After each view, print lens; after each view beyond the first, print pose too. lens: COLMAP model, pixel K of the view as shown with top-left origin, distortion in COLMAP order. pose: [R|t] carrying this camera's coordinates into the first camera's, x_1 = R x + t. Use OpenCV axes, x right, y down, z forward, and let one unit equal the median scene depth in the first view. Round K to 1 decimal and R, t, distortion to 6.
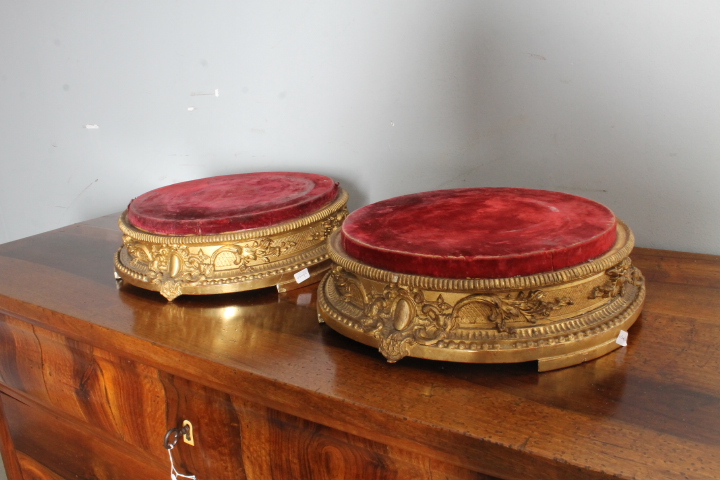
lens RADIAL K [[645.4, 0, 360.3], [0, 645.4, 243.3], [0, 0, 1]] dist [-0.131593, 0.076684]
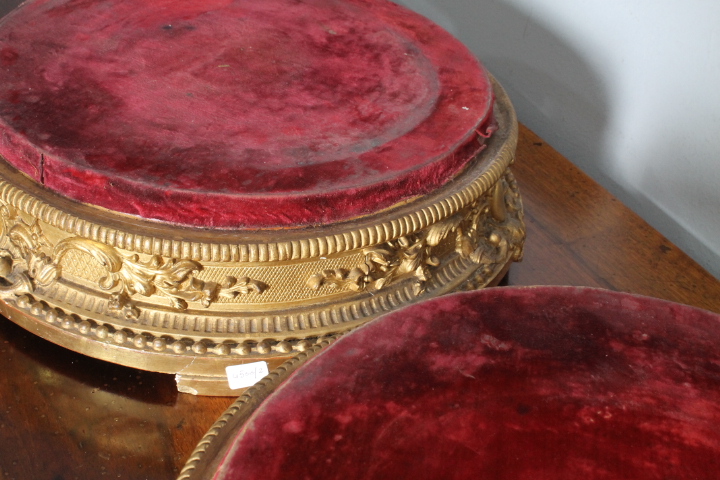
lens RADIAL K [[1021.6, 0, 356.8], [0, 1021.6, 238.0], [0, 0, 1]] dist [0.006687, 0.000000]
pose [[0.866008, 0.401854, -0.297561, 0.147689], [-0.296627, 0.891937, 0.341265, -0.320768], [0.402545, -0.207274, 0.891625, 0.631974]]
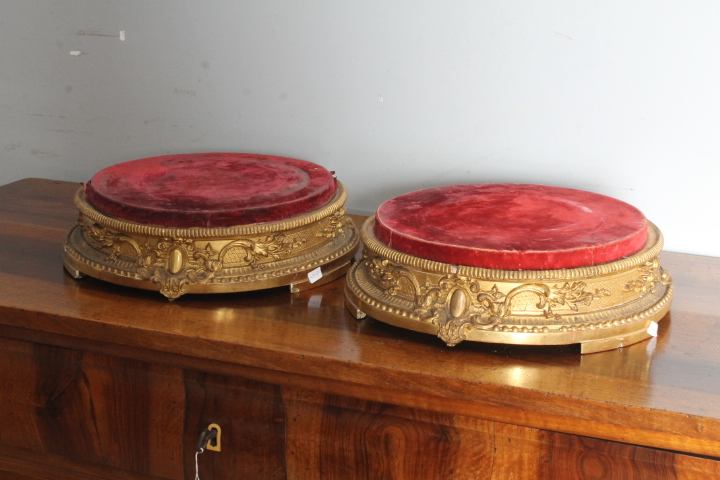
lens RADIAL K [[1368.2, 0, 362.9], [0, 1368.2, 237.4], [0, 0, 1]] dist [0.048760, 0.000000]
pose [[0.980755, 0.020901, 0.194119, -0.512265], [-0.016685, 0.999589, -0.023327, 0.052166], [-0.194527, 0.019639, 0.980701, -1.168735]]
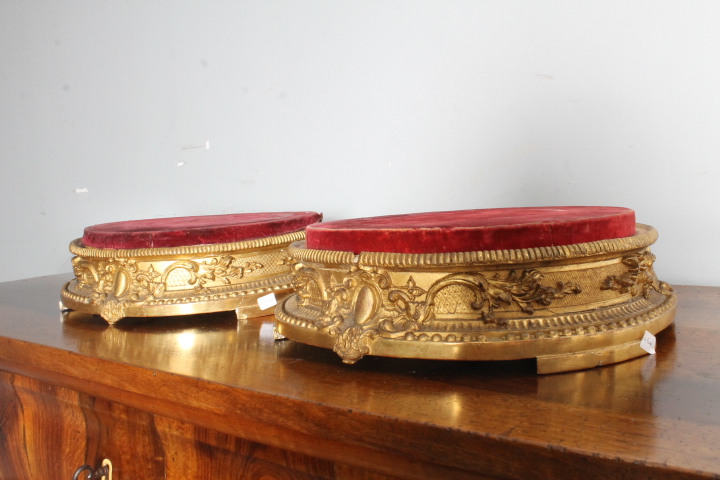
lens RADIAL K [[667.7, 0, 360.7], [0, 667.7, 234.9], [0, 0, 1]] dist [-0.090602, 0.000000]
pose [[0.998949, 0.017094, -0.042522, 0.087734], [-0.025659, 0.977391, -0.209875, 0.186431], [0.037973, 0.210746, 0.976803, 0.162051]]
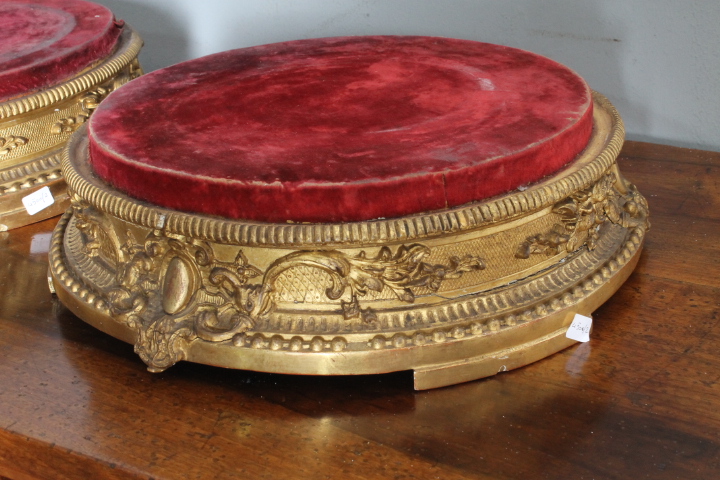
lens RADIAL K [[1203.6, 0, 358.8], [0, 1203.6, 238.6], [0, 0, 1]] dist [-0.010300, 0.000000]
pose [[0.998079, -0.001838, 0.061930, 0.146762], [-0.005373, 0.993227, 0.116069, -0.046256], [-0.061724, -0.116179, 0.991308, -0.024839]]
